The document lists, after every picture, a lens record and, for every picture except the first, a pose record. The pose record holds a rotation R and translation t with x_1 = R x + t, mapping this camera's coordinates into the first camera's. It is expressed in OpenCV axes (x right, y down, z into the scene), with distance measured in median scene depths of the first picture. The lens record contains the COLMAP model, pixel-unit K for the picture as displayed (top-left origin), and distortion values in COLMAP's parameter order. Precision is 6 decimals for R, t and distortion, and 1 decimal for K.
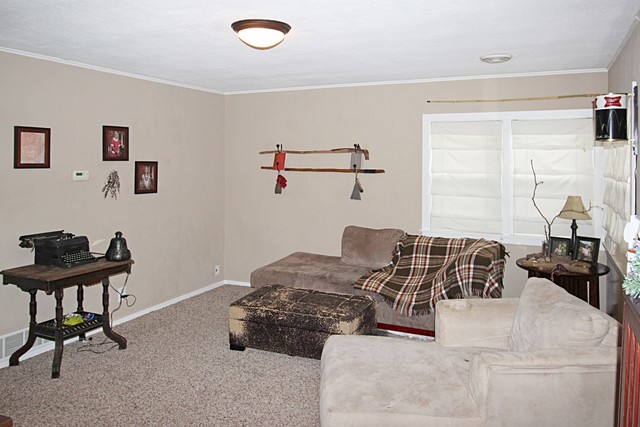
lens RADIAL K [[492.3, 0, 319.9], [0, 492.3, 168.0], [0, 0, 1]] dist [0.010699, 0.004321]
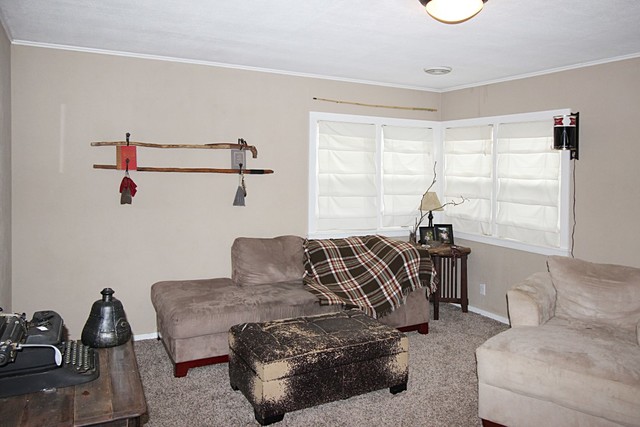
lens RADIAL K [[504.9, 0, 320.6], [0, 504.9, 180.2], [0, 0, 1]] dist [0.003461, -0.002194]
pose [[0.603906, -0.014468, 0.796924, -0.584015], [-0.004687, 0.999753, 0.021703, 0.001868], [-0.797042, -0.016842, 0.603689, 0.421562]]
